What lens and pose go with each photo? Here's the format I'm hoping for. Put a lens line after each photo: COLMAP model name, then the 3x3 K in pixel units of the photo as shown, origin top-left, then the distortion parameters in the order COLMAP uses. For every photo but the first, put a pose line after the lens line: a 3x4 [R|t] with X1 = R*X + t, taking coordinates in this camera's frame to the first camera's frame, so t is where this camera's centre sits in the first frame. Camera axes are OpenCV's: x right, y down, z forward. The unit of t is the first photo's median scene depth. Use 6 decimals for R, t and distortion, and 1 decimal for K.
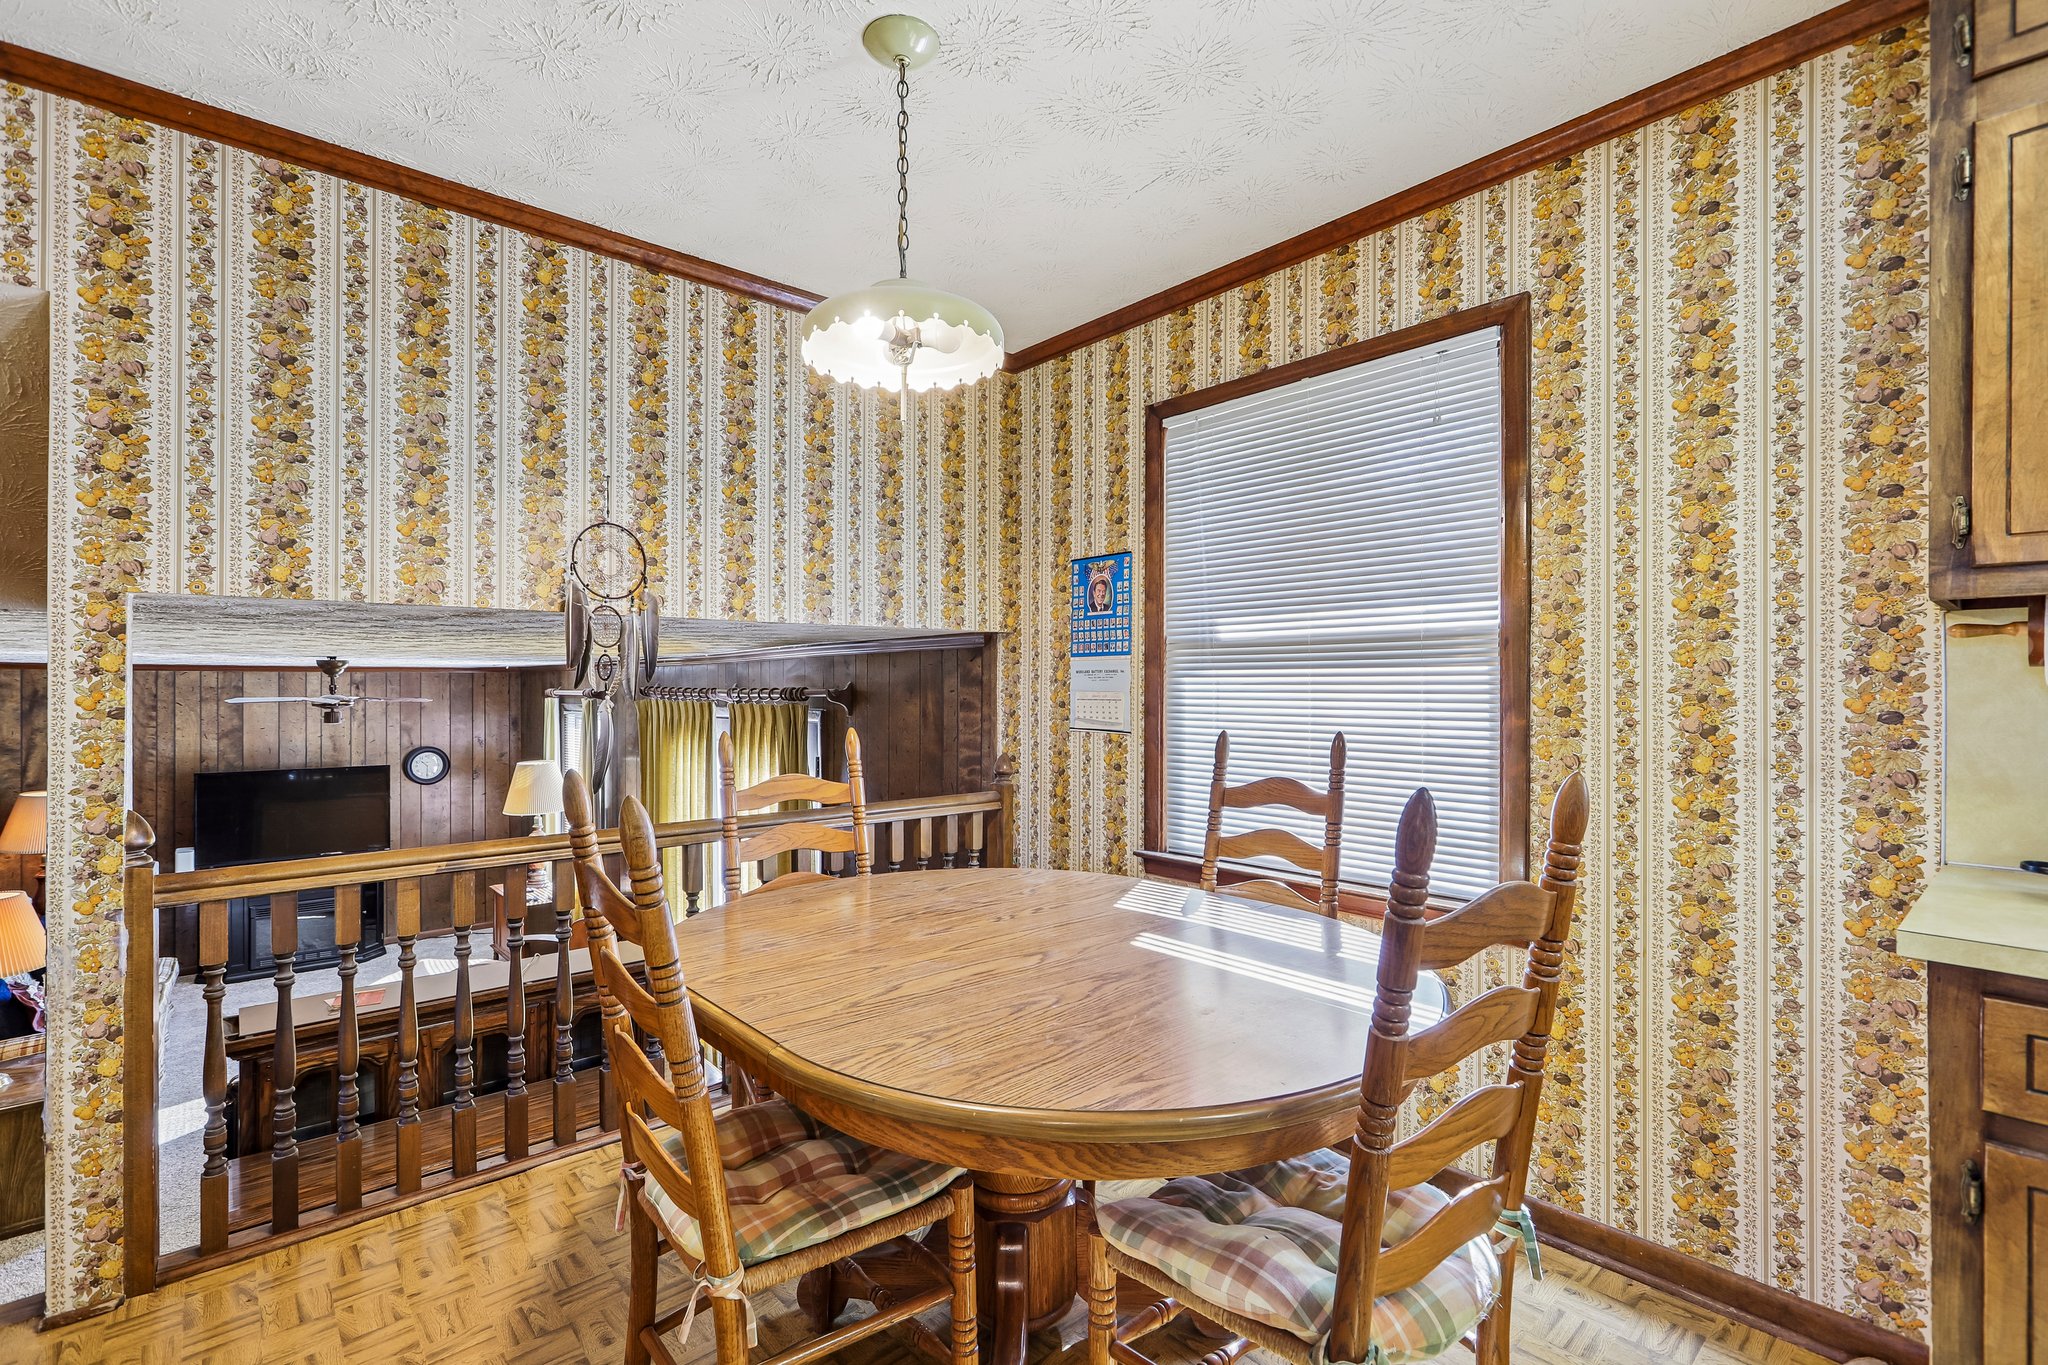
lens RADIAL K [[918.0, 0, 1024.7], [0, 918.0, 687.3], [0, 0, 1]] dist [-0.004193, 0.001447]
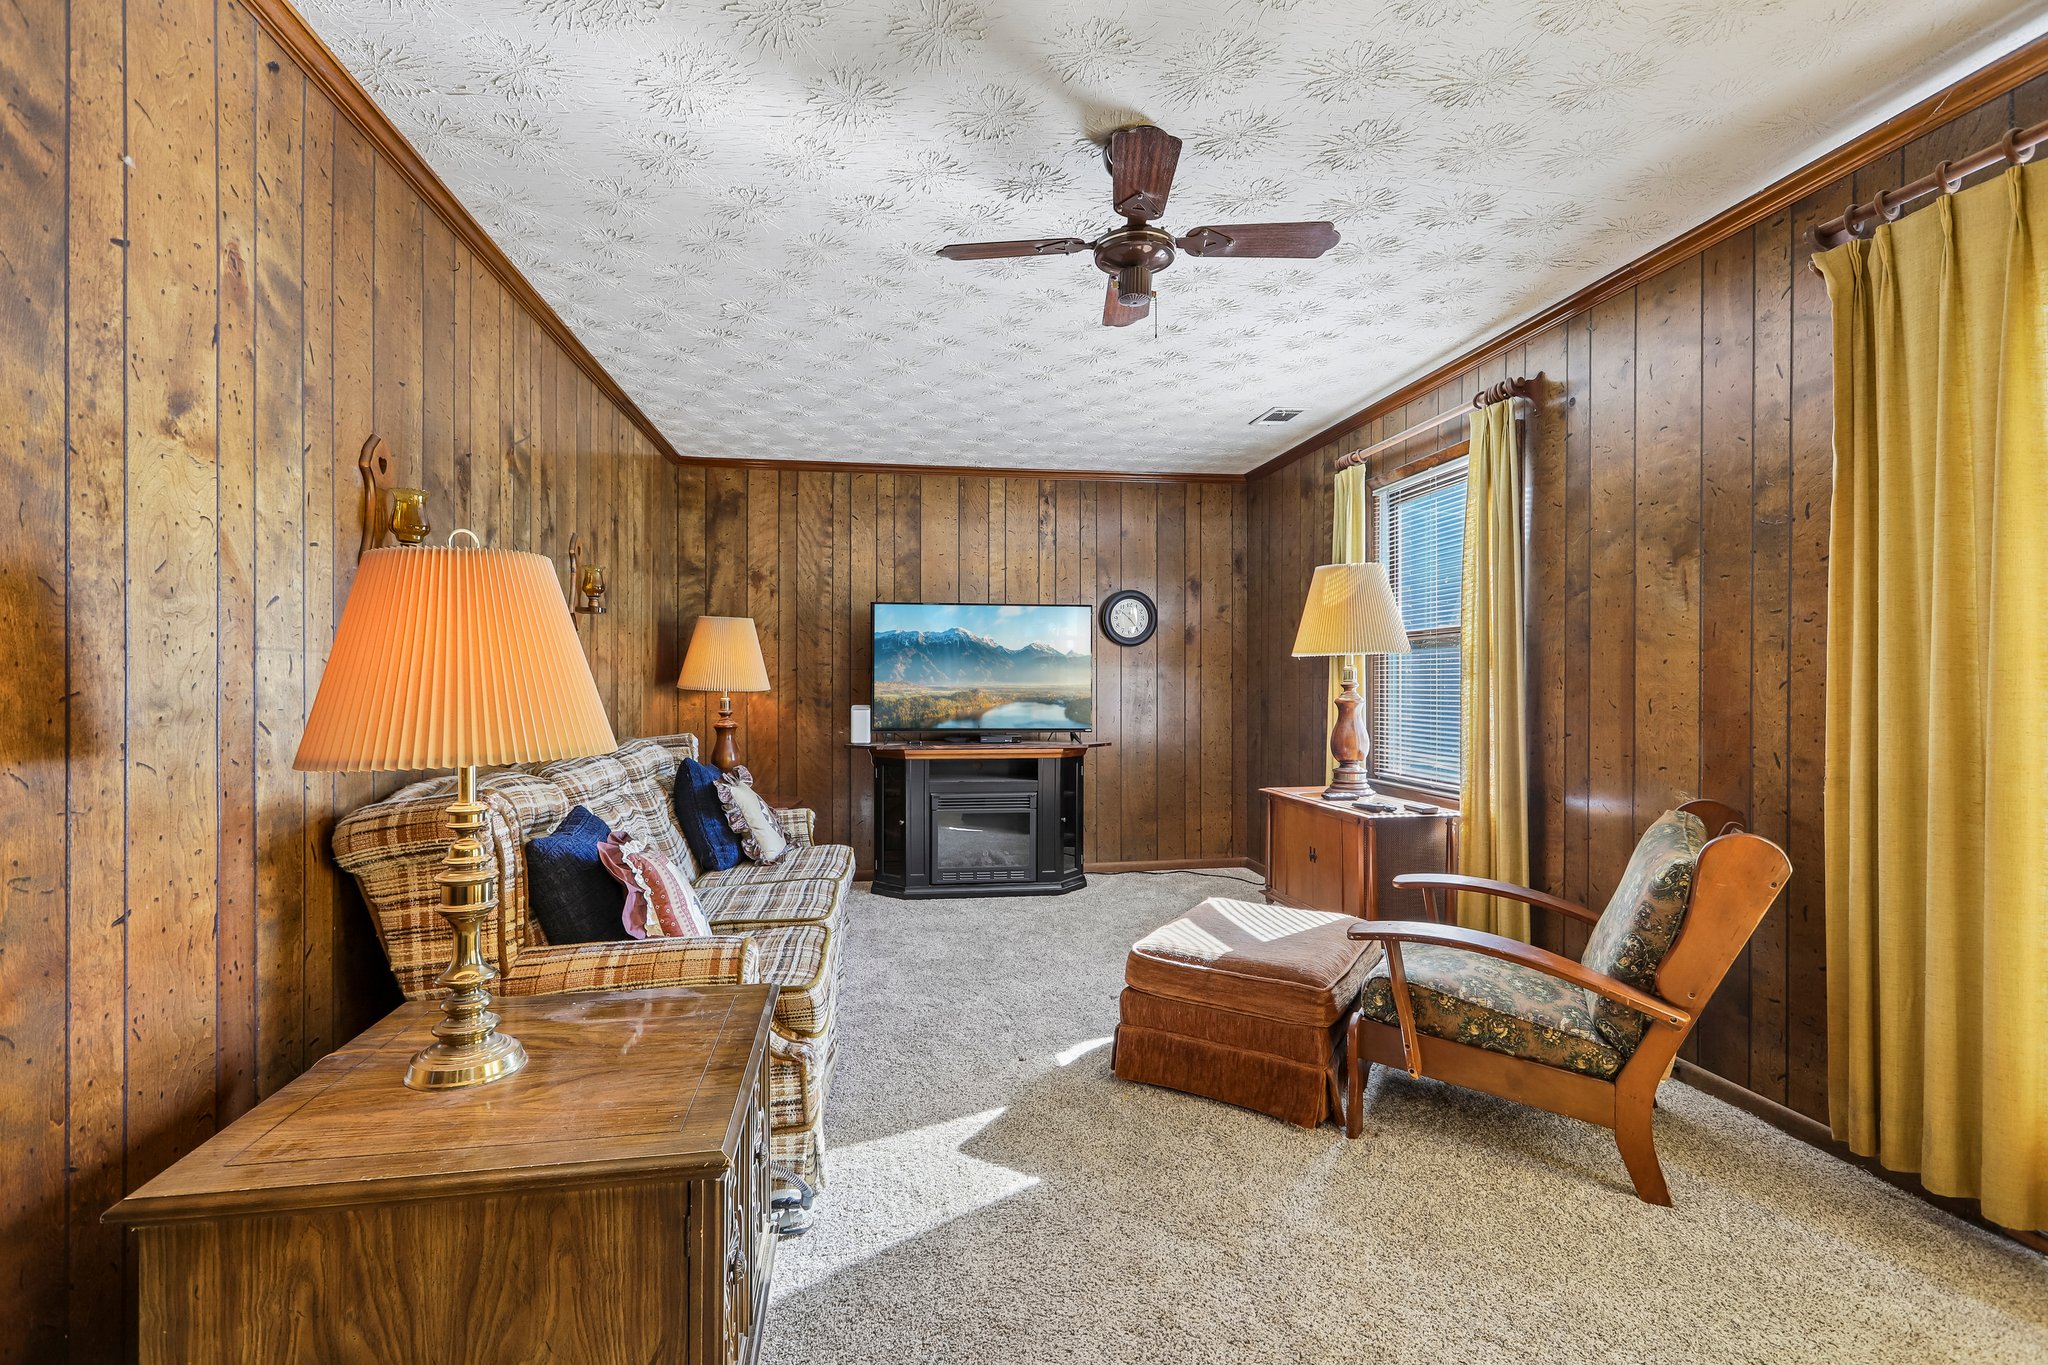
lens RADIAL K [[908.9, 0, 1022.3], [0, 908.9, 690.1], [0, 0, 1]] dist [-0.001462, 0.000853]
pose [[0.845291, 0.003740, -0.534292, -1.054912], [-0.000337, 0.999979, 0.006466, 0.394552], [0.534305, -0.005286, 0.845275, 1.142079]]
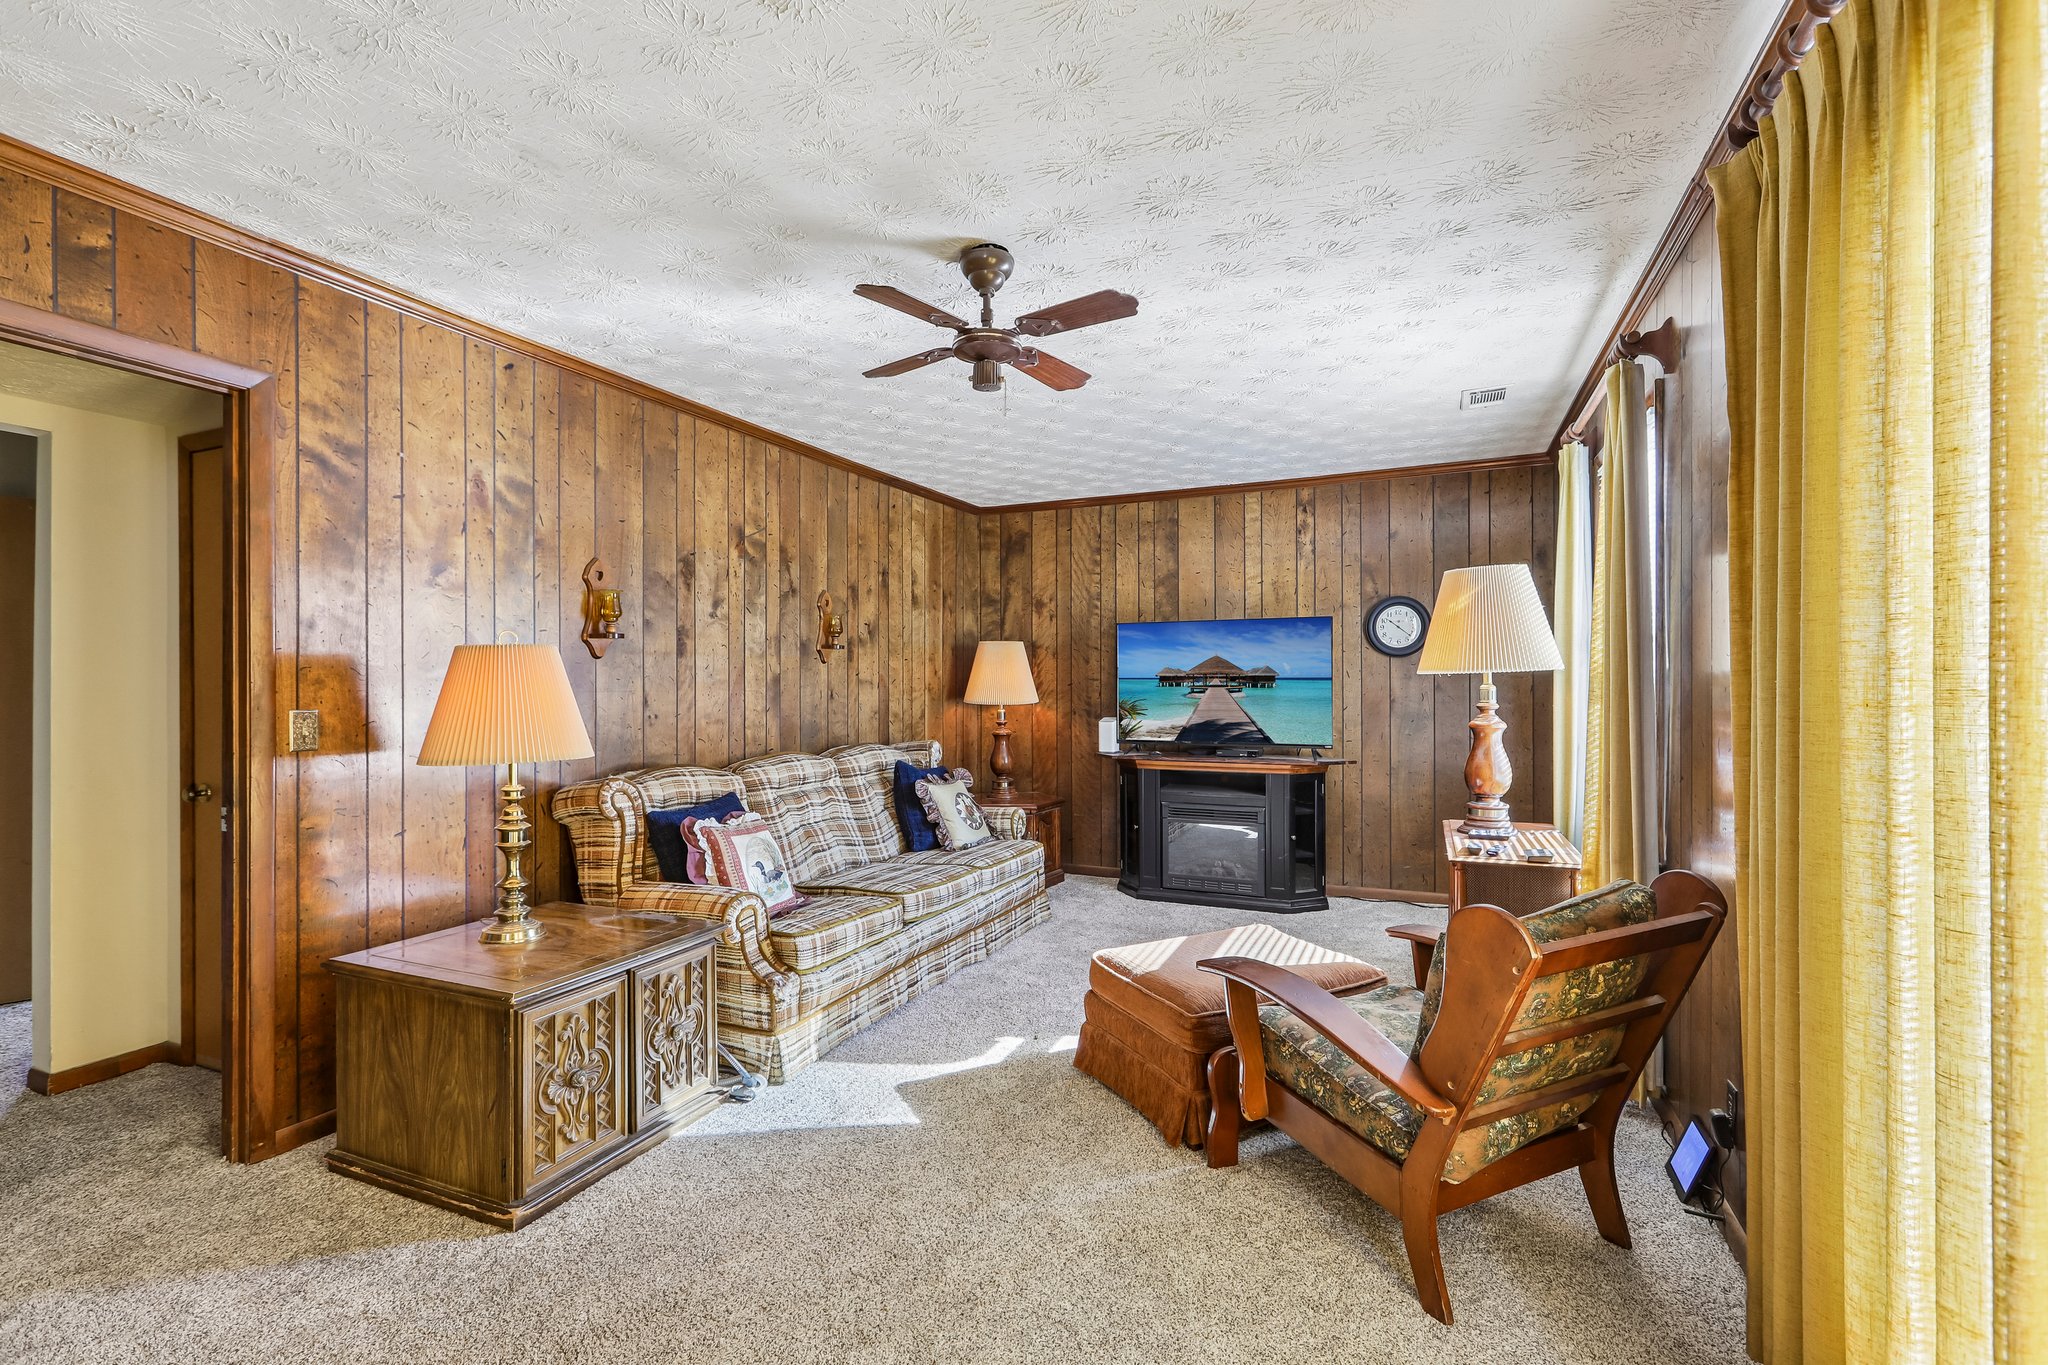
lens RADIAL K [[918.0, 0, 1024.7], [0, 918.0, 687.3], [0, 0, 1]] dist [-0.004193, 0.001447]
pose [[0.418262, 0.001162, -0.908326, -0.555836], [0.004266, 0.999986, 0.003244, 0.363614], [0.908316, -0.005232, 0.418251, 1.488237]]
